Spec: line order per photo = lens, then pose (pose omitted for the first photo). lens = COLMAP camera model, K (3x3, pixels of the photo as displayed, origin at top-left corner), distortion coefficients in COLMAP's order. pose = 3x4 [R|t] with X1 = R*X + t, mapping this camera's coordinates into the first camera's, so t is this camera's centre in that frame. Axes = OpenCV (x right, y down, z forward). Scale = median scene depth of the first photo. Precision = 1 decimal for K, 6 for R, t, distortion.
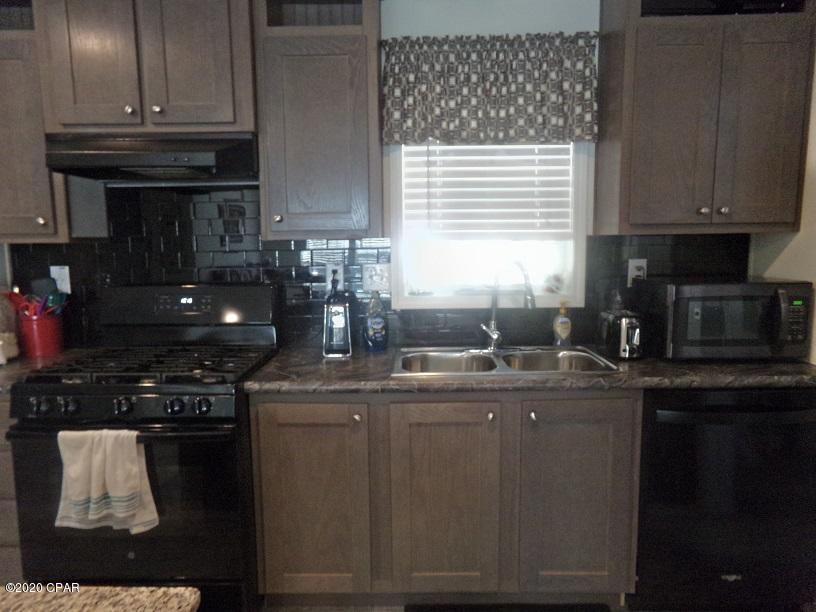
lens RADIAL K [[545.0, 0, 380.4], [0, 545.0, 313.6], [0, 0, 1]] dist [-0.000739, 0.005574]
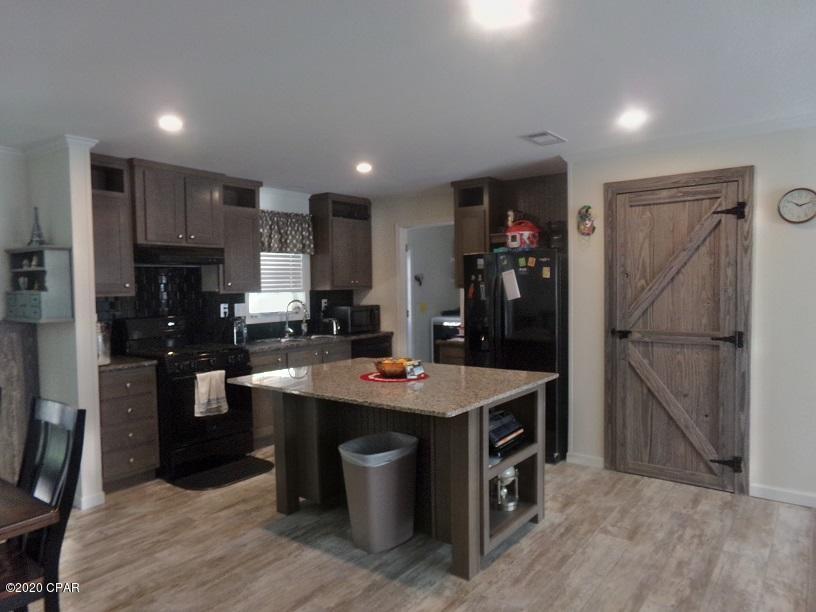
lens RADIAL K [[545.0, 0, 380.4], [0, 545.0, 313.6], [0, 0, 1]] dist [-0.000739, 0.005574]
pose [[0.623258, -0.039549, 0.781015, -1.445247], [0.113236, 0.992759, -0.040093, 0.105708], [-0.773774, 0.113427, 0.623223, -0.841023]]
